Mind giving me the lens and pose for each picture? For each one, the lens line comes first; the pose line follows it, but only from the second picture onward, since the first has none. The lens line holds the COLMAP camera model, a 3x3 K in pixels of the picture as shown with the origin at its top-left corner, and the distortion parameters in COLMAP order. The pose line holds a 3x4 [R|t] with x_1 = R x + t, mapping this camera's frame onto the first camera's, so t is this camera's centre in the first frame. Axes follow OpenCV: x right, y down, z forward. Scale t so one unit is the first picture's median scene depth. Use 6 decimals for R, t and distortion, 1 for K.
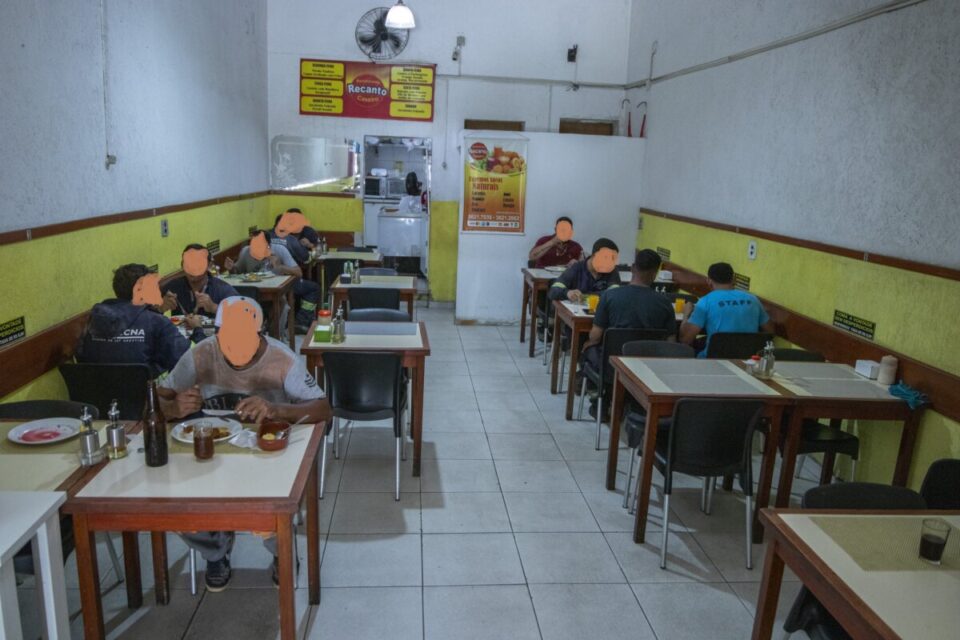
lens RADIAL K [[713.7, 0, 479.2], [0, 713.7, 321.6], [0, 0, 1]] dist [-0.009345, -0.000837]
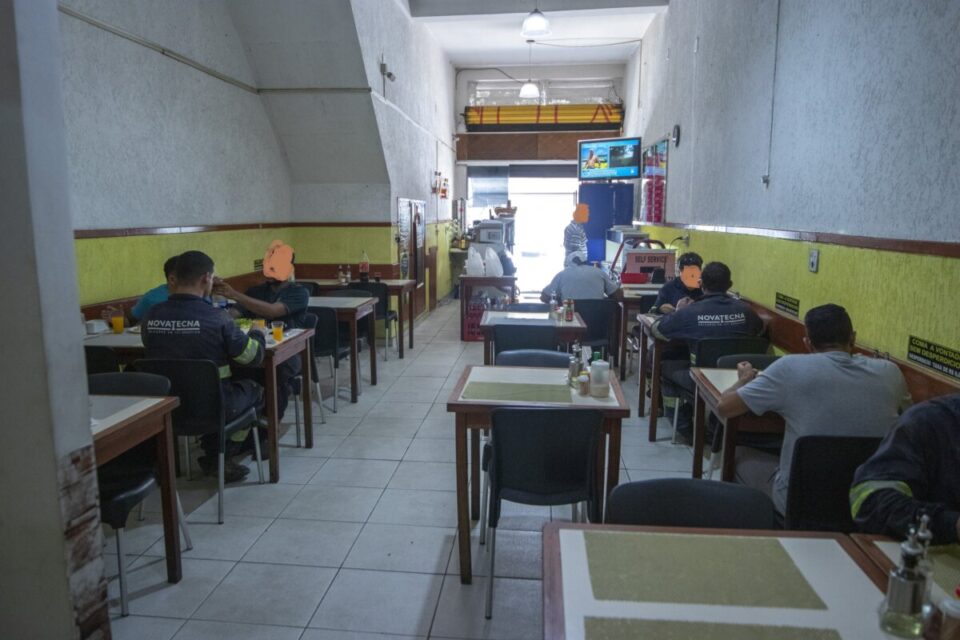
lens RADIAL K [[713.7, 0, 478.2], [0, 713.7, 323.1], [0, 0, 1]] dist [-0.009345, -0.000837]
pose [[-0.984003, -0.073868, 0.162117, -0.257895], [-0.010733, 0.932917, 0.359932, -0.397833], [-0.177829, 0.352434, -0.918786, 2.070621]]
